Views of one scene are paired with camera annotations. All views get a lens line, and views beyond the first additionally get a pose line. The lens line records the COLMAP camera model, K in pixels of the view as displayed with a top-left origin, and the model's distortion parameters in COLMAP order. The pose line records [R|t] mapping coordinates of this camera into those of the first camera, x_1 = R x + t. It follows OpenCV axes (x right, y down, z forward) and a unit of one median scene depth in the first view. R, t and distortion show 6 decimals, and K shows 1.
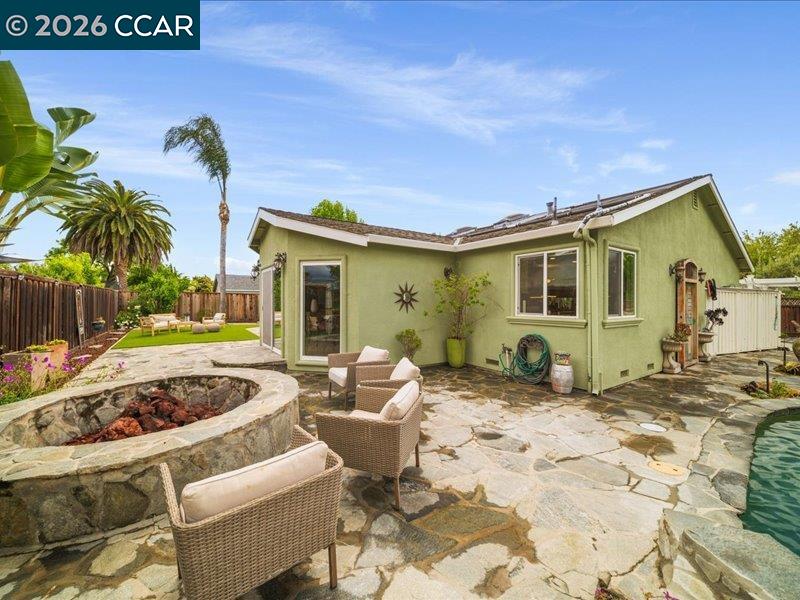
lens RADIAL K [[351.8, 0, 391.8], [0, 351.8, 296.2], [0, 0, 1]] dist [-0.002457, -0.000639]
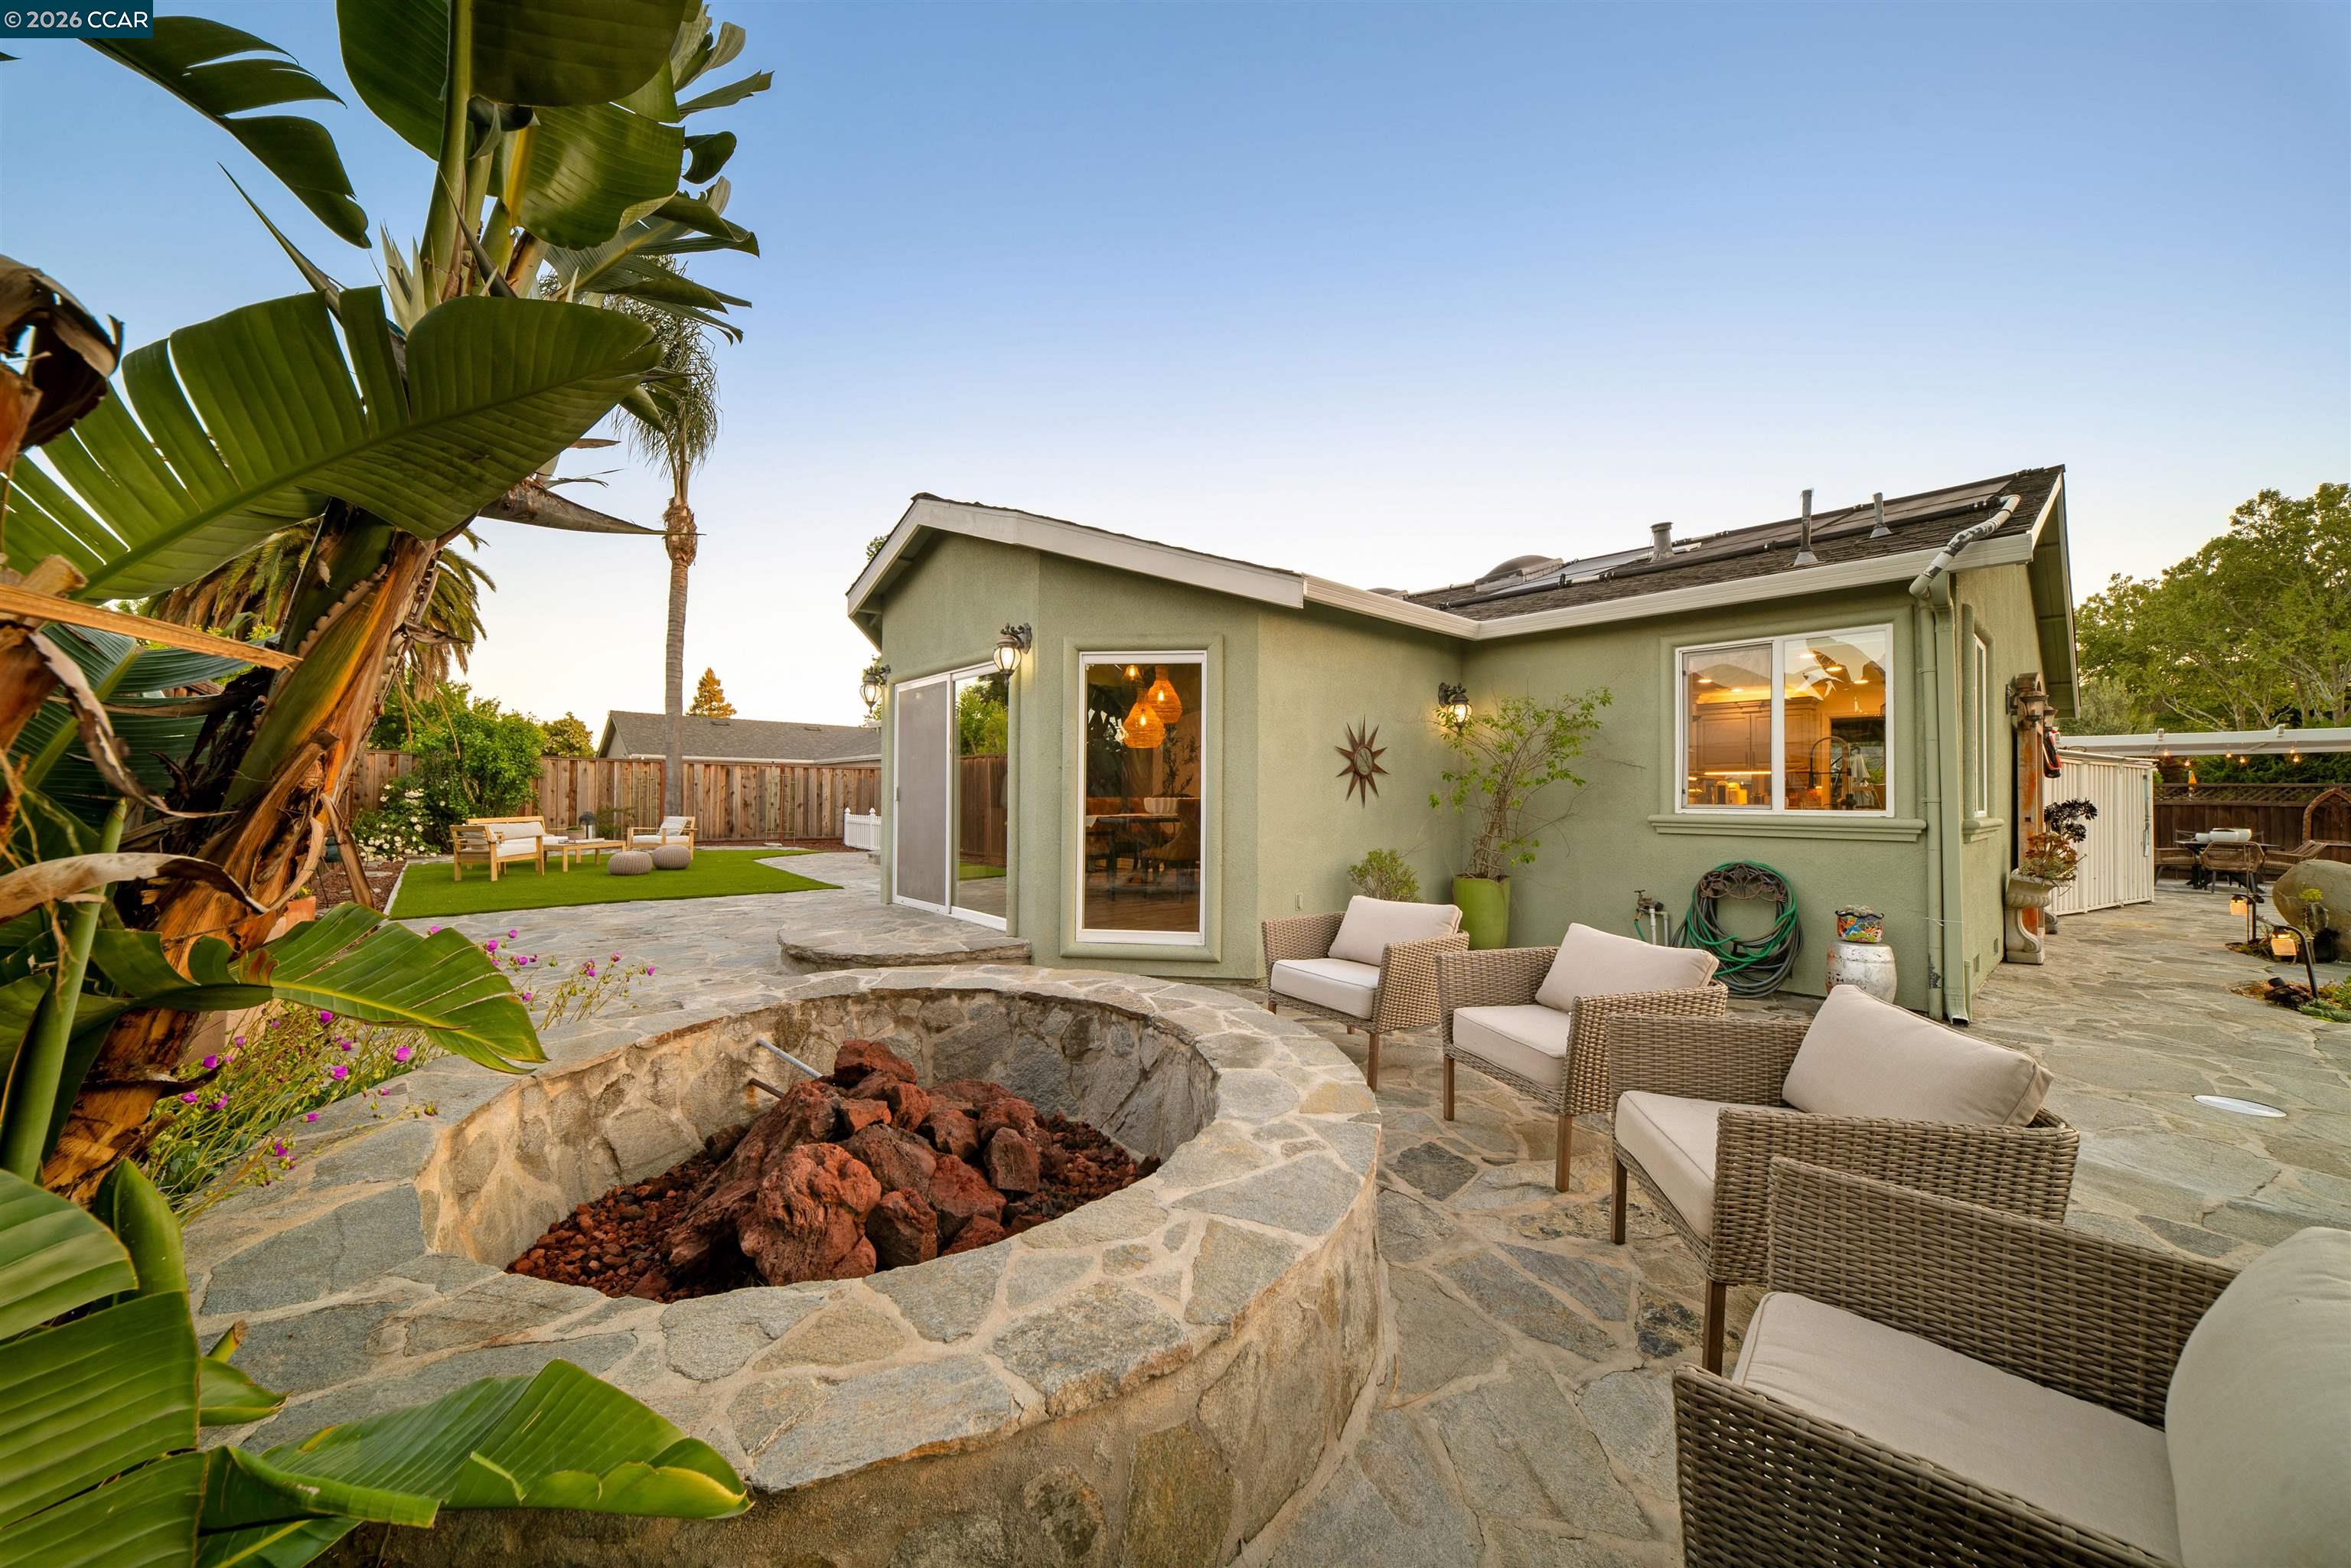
lens RADIAL K [[889.3, 0, 1147.5], [0, 889.3, 793.9], [0, 0, 1]] dist [0.000094, -0.000446]
pose [[0.992799, 0.006460, 0.119622, -0.293748], [-0.007770, 0.999915, 0.010489, 0.029373], [-0.119544, -0.011343, 0.992764, 0.137543]]
